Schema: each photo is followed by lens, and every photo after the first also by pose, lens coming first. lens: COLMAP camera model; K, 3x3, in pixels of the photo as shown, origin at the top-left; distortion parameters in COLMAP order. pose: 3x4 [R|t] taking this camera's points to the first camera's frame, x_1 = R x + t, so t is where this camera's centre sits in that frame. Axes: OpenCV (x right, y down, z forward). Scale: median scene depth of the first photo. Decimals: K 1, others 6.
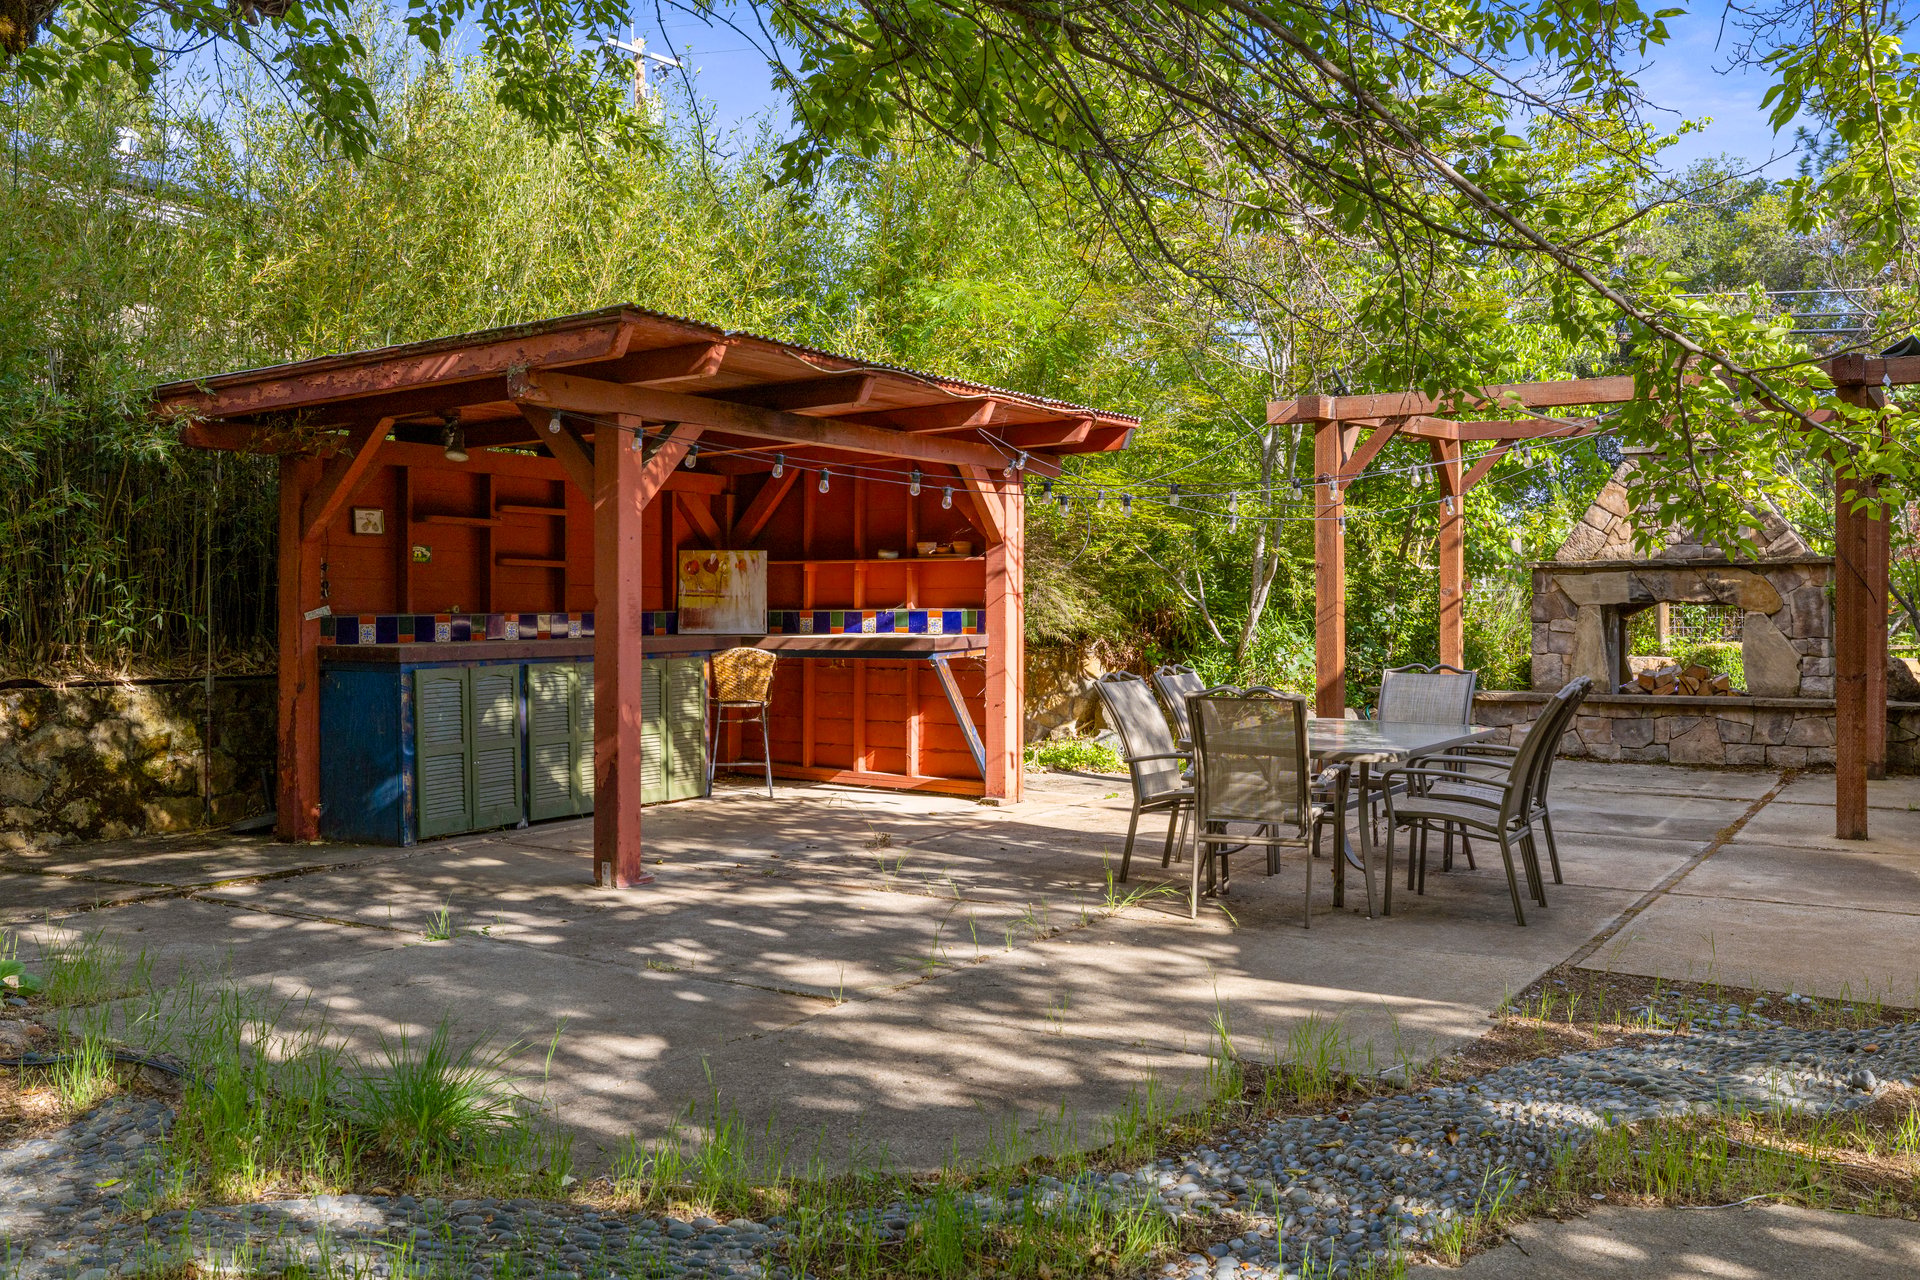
lens RADIAL K [[1642.6, 0, 958.1], [0, 1642.6, 632.8], [0, 0, 1]] dist [0.013212, -0.002007]
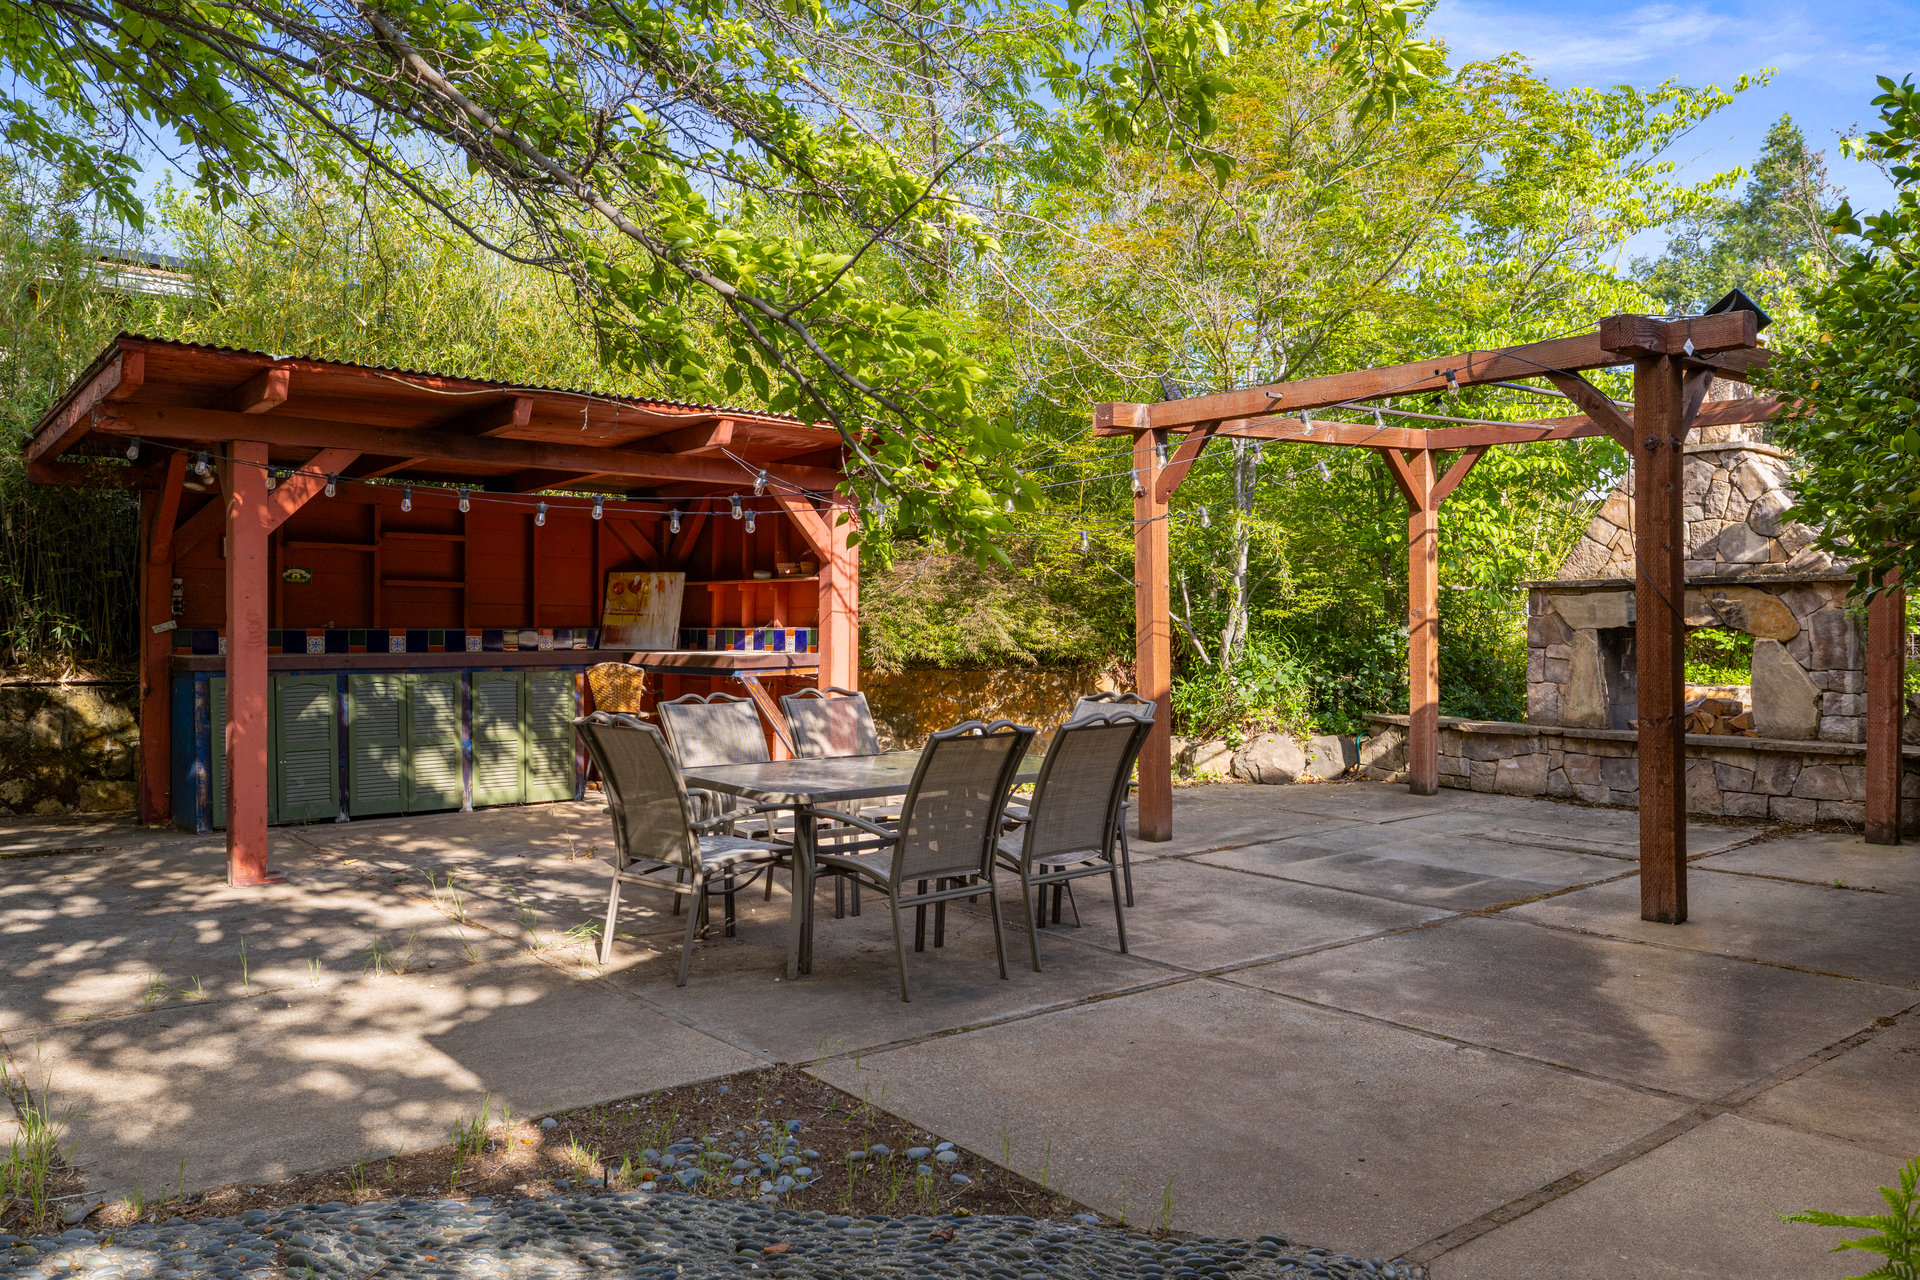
lens RADIAL K [[1428.1, 0, 955.9], [0, 1428.1, 641.7], [0, 0, 1]] dist [0.011372, 0.004652]
pose [[0.946837, 0.009919, -0.321561, 0.353853], [-0.011982, 0.999918, -0.004438, -0.002810], [0.321491, 0.008055, 0.946878, 0.176646]]
